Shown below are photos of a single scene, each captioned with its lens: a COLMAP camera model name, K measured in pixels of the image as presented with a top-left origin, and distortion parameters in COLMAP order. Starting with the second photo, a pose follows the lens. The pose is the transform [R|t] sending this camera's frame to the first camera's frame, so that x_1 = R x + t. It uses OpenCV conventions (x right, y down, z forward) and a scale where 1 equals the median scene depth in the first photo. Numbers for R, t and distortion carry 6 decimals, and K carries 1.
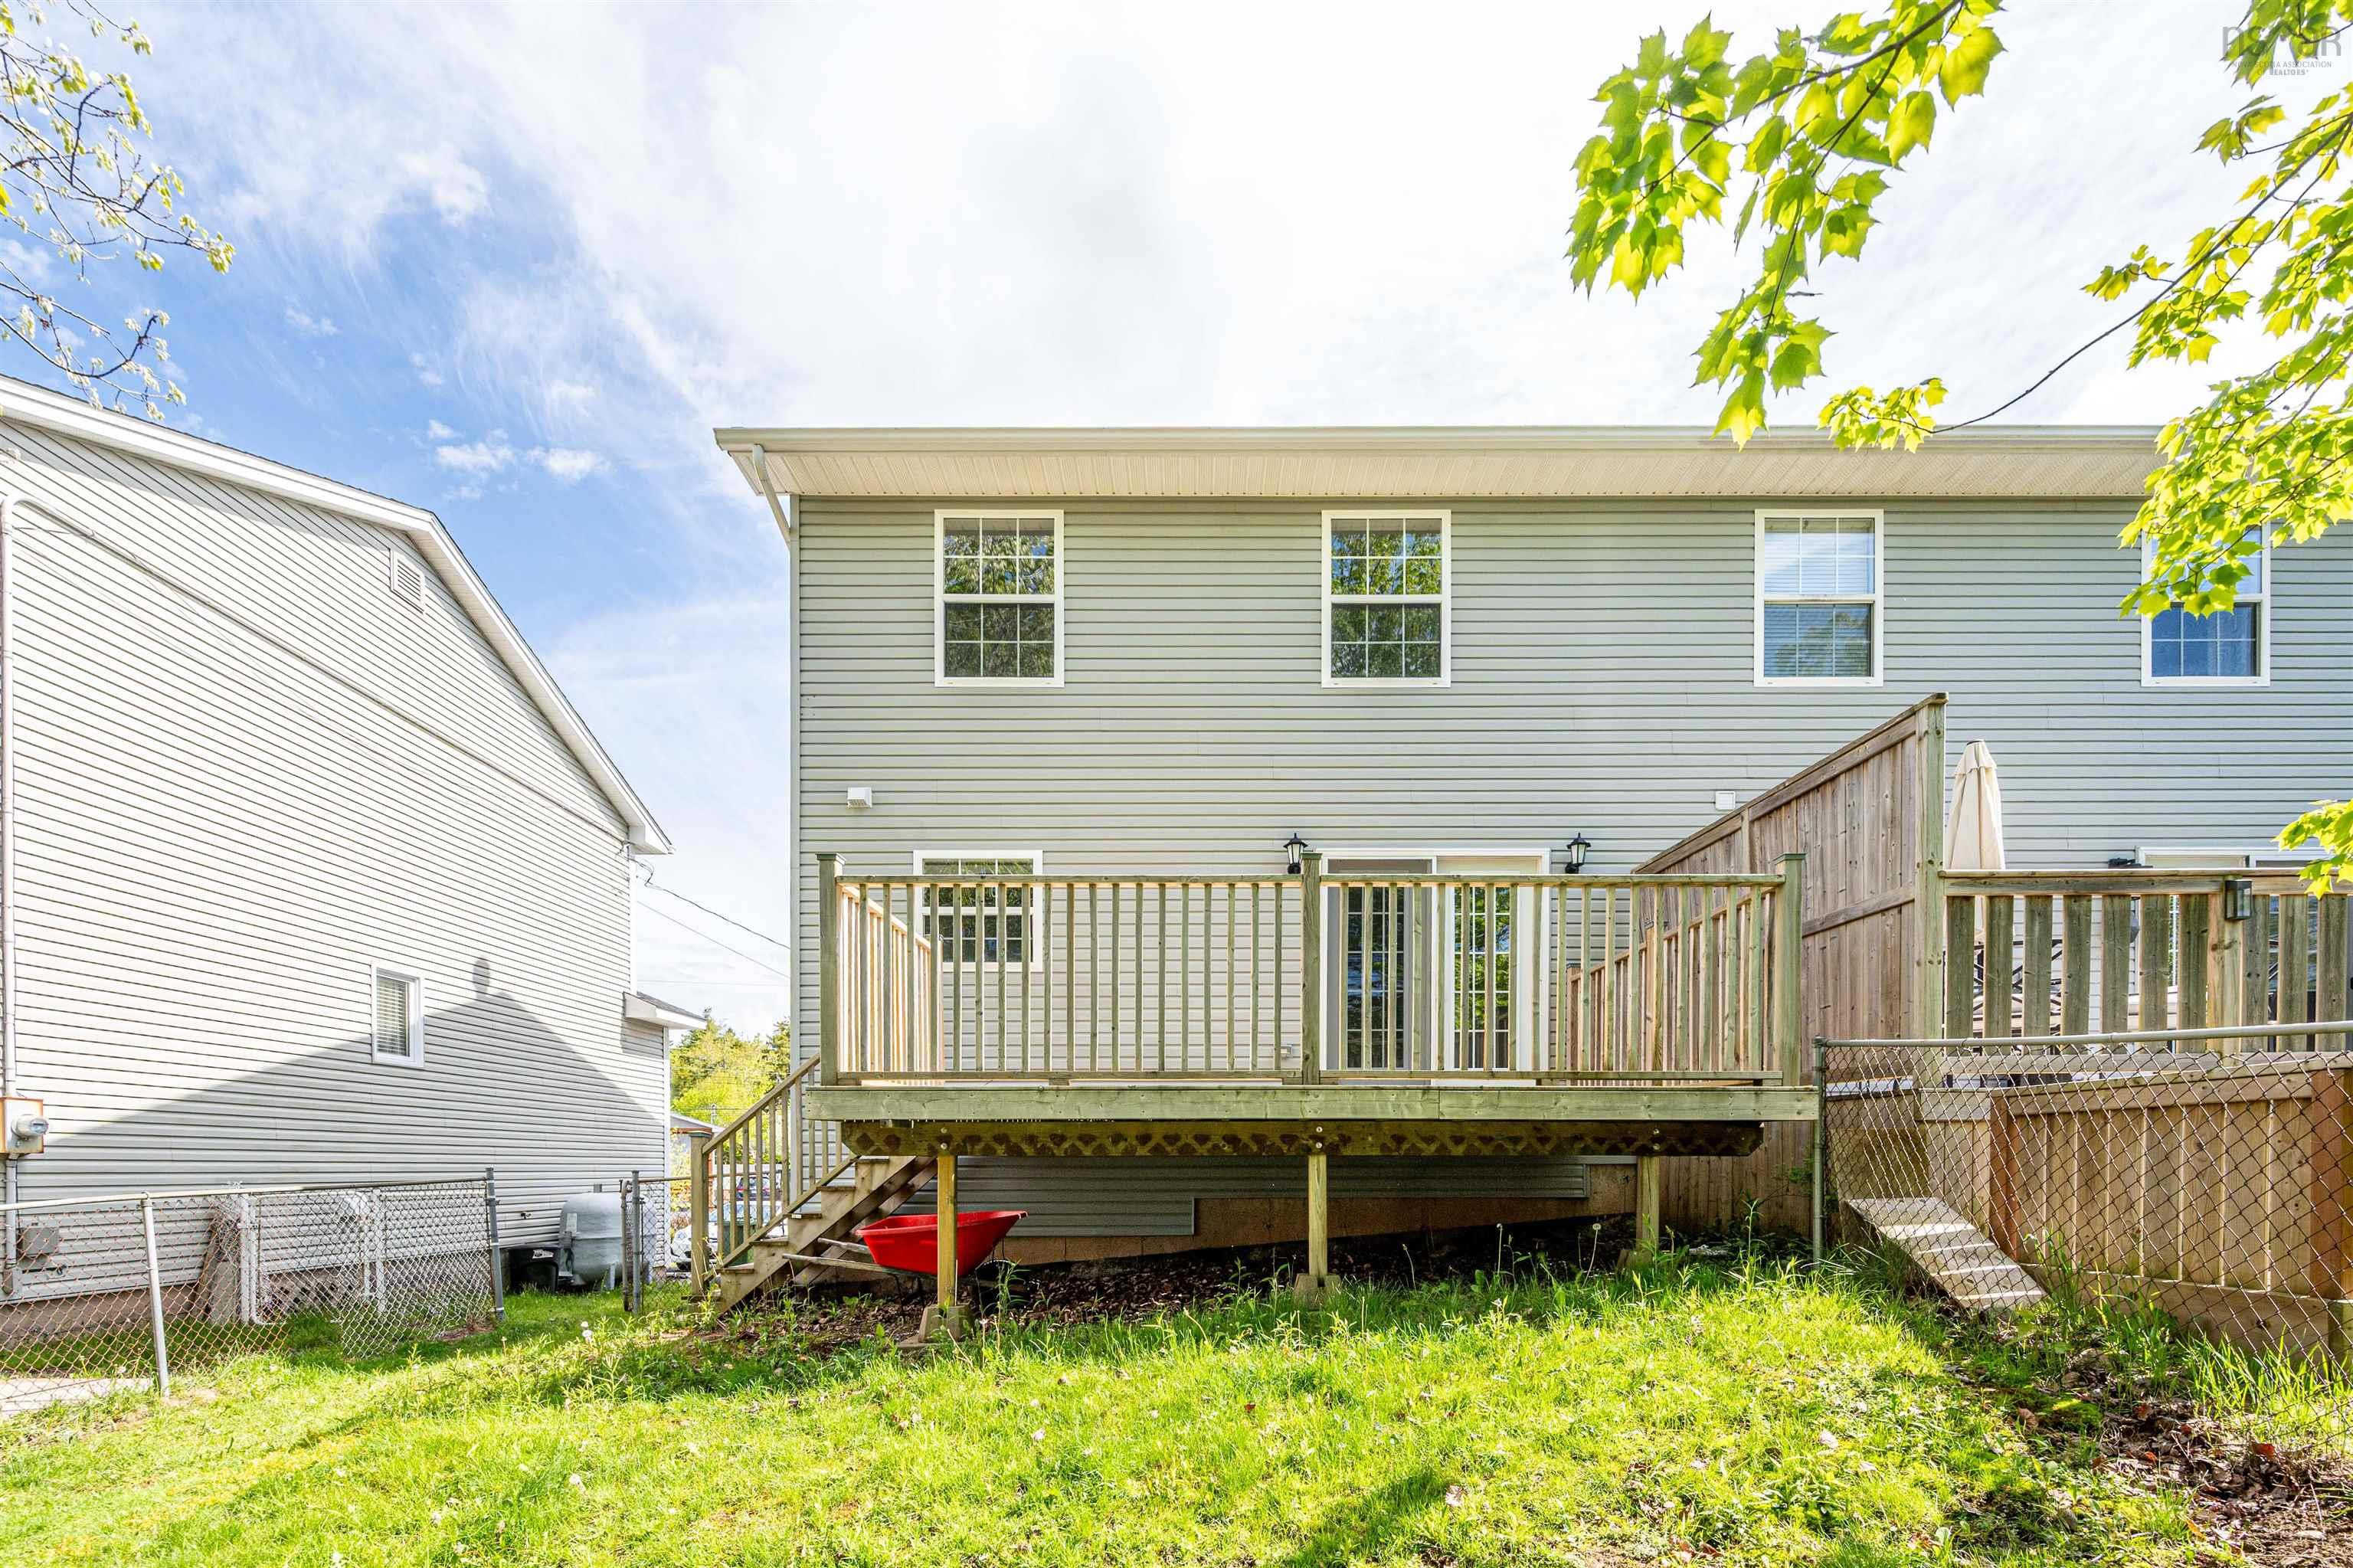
lens RADIAL K [[968.4, 0, 1215.6], [0, 968.4, 910.5], [0, 0, 1]] dist [0.000036, 0.000377]
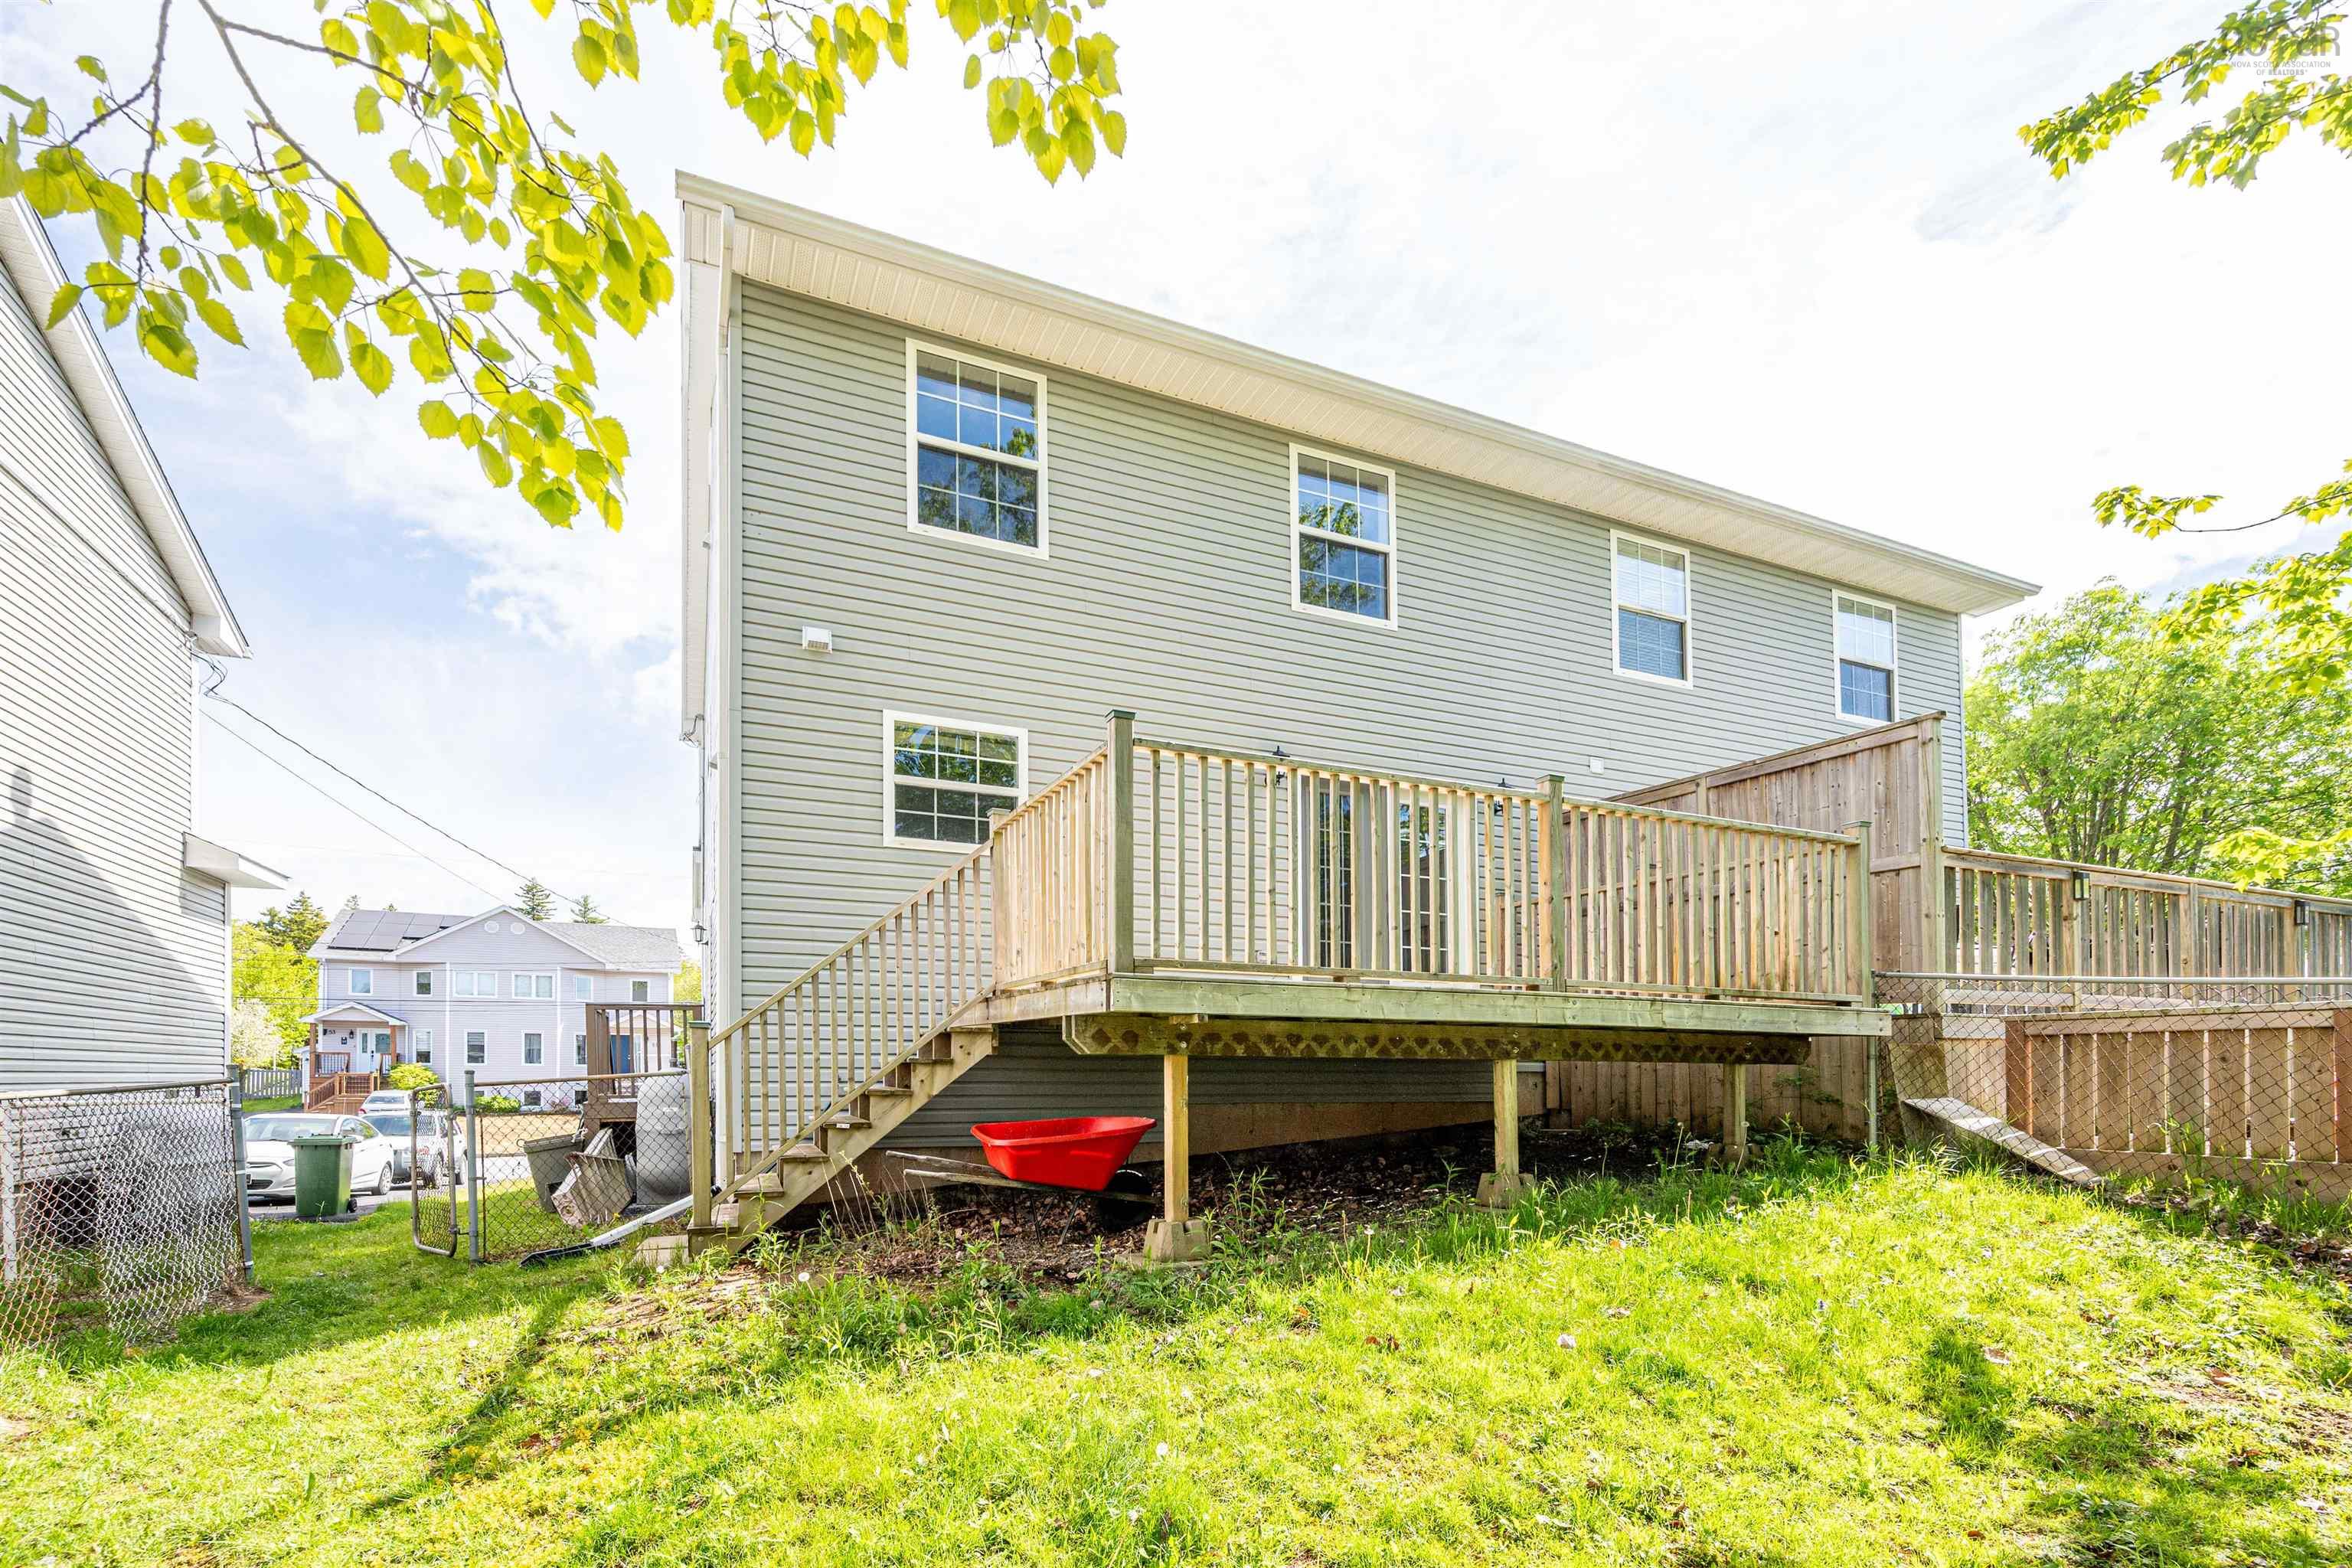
lens RADIAL K [[948.2, 0, 1193.3], [0, 948.2, 802.8], [0, 0, 1]] dist [0.001137, 0.000537]
pose [[0.929126, 0.107904, 0.353669, -0.347259], [-0.100495, 0.994161, -0.039306, 0.028325], [-0.355845, 0.000978, 0.934544, 0.088711]]
